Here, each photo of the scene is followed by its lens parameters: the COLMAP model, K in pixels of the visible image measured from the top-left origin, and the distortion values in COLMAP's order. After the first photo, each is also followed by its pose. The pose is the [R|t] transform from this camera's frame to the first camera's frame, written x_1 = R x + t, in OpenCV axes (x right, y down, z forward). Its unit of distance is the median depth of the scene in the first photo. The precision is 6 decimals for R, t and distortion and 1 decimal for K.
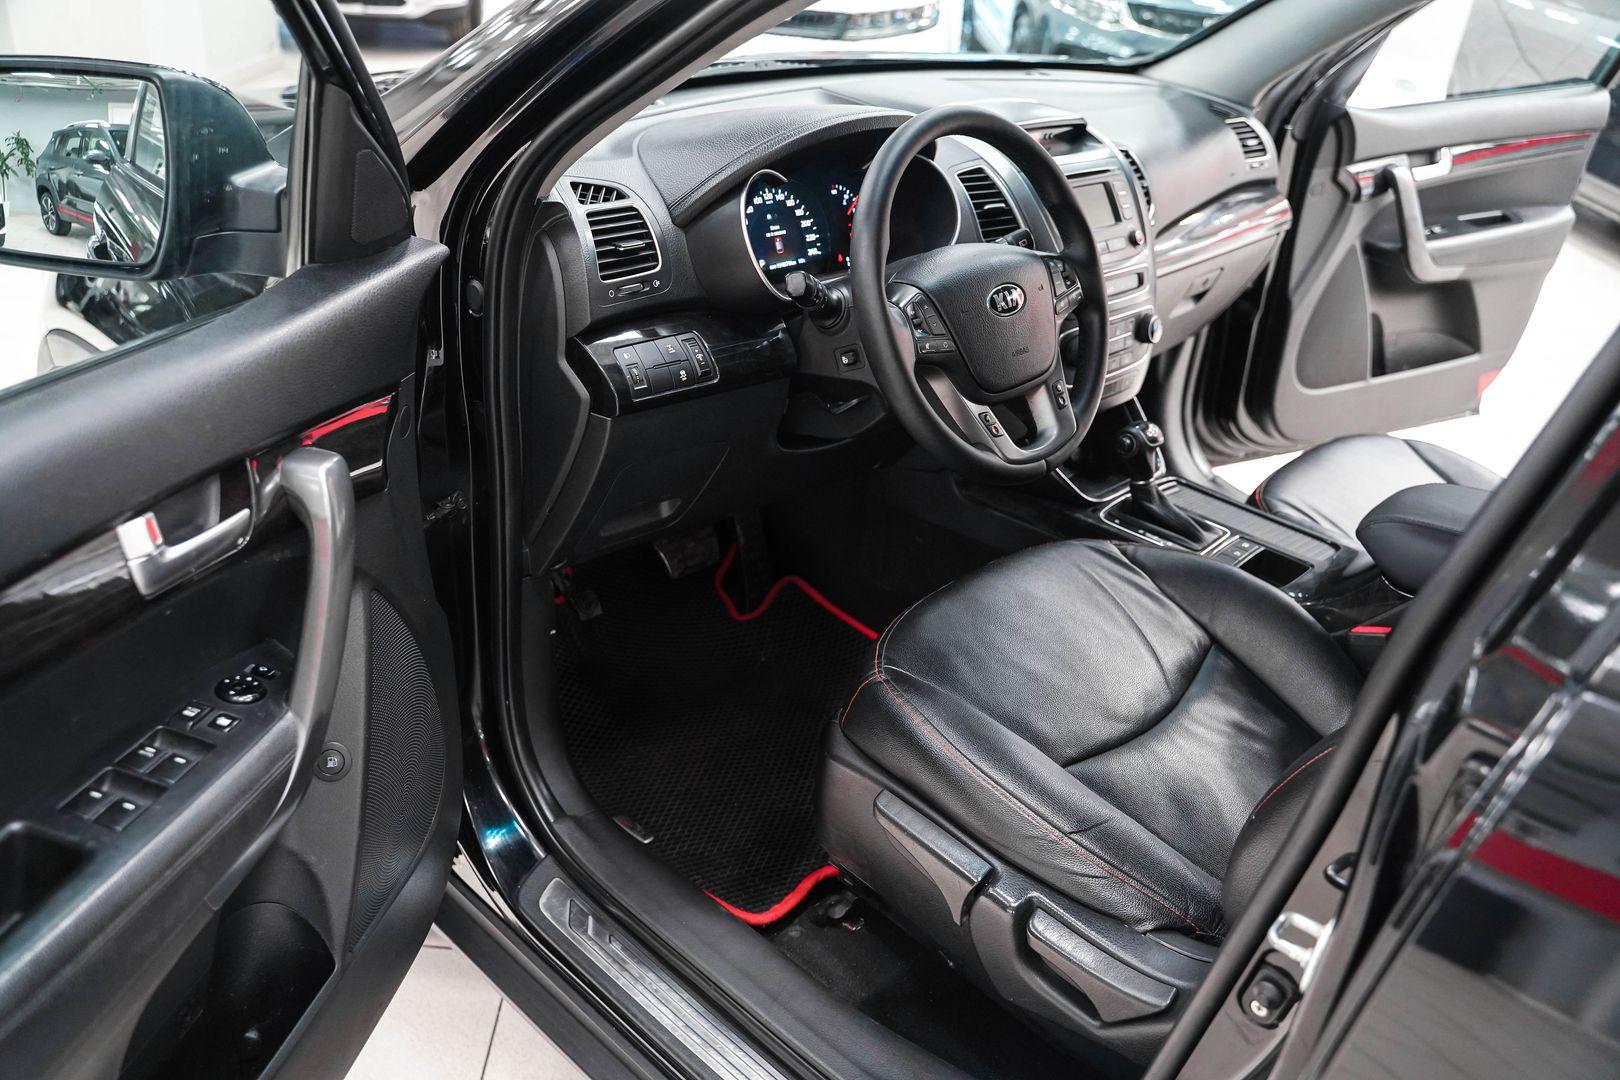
lens RADIAL K [[1357.9, 0, 810.0], [0, 1357.9, 540.0], [0, 0, 1]] dist [-0.077138, 0.011153]
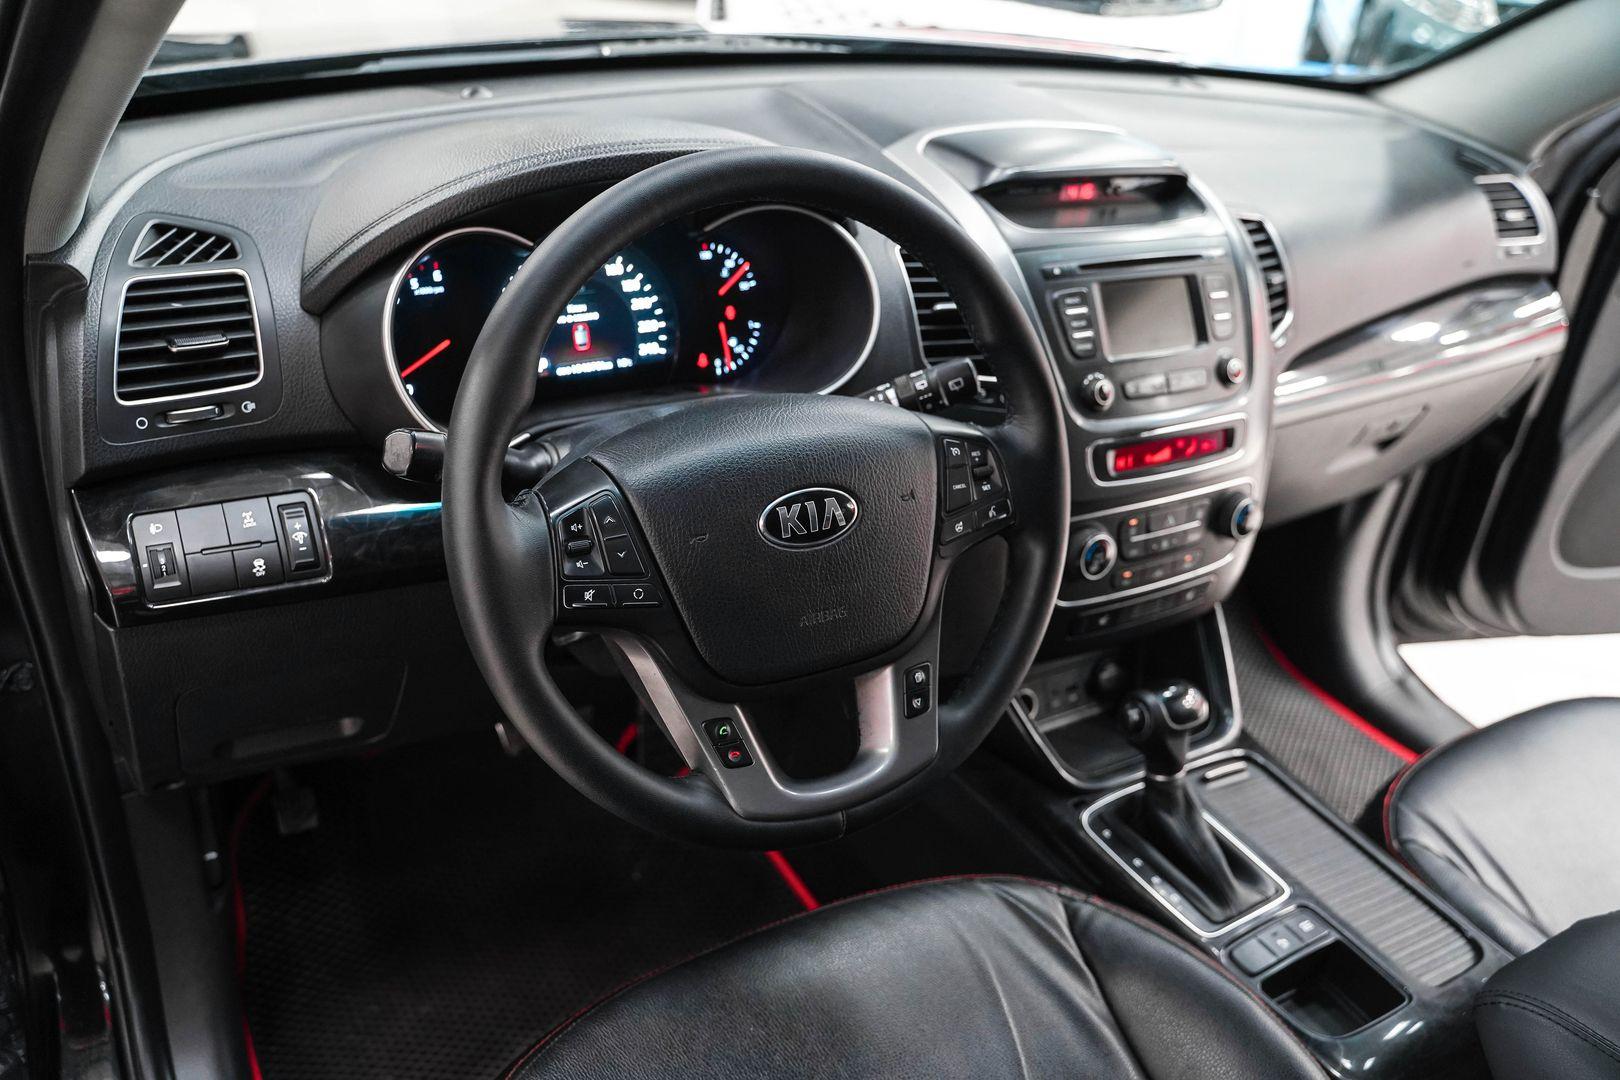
lens RADIAL K [[1357.9, 0, 810.0], [0, 1357.9, 540.0], [0, 0, 1]] dist [-0.077138, 0.011153]
pose [[0.964264, 0.151428, -0.217402, 0.209434], [-0.145394, 0.988413, 0.043587, -0.152351], [0.221483, -0.010420, 0.975109, 0.373711]]
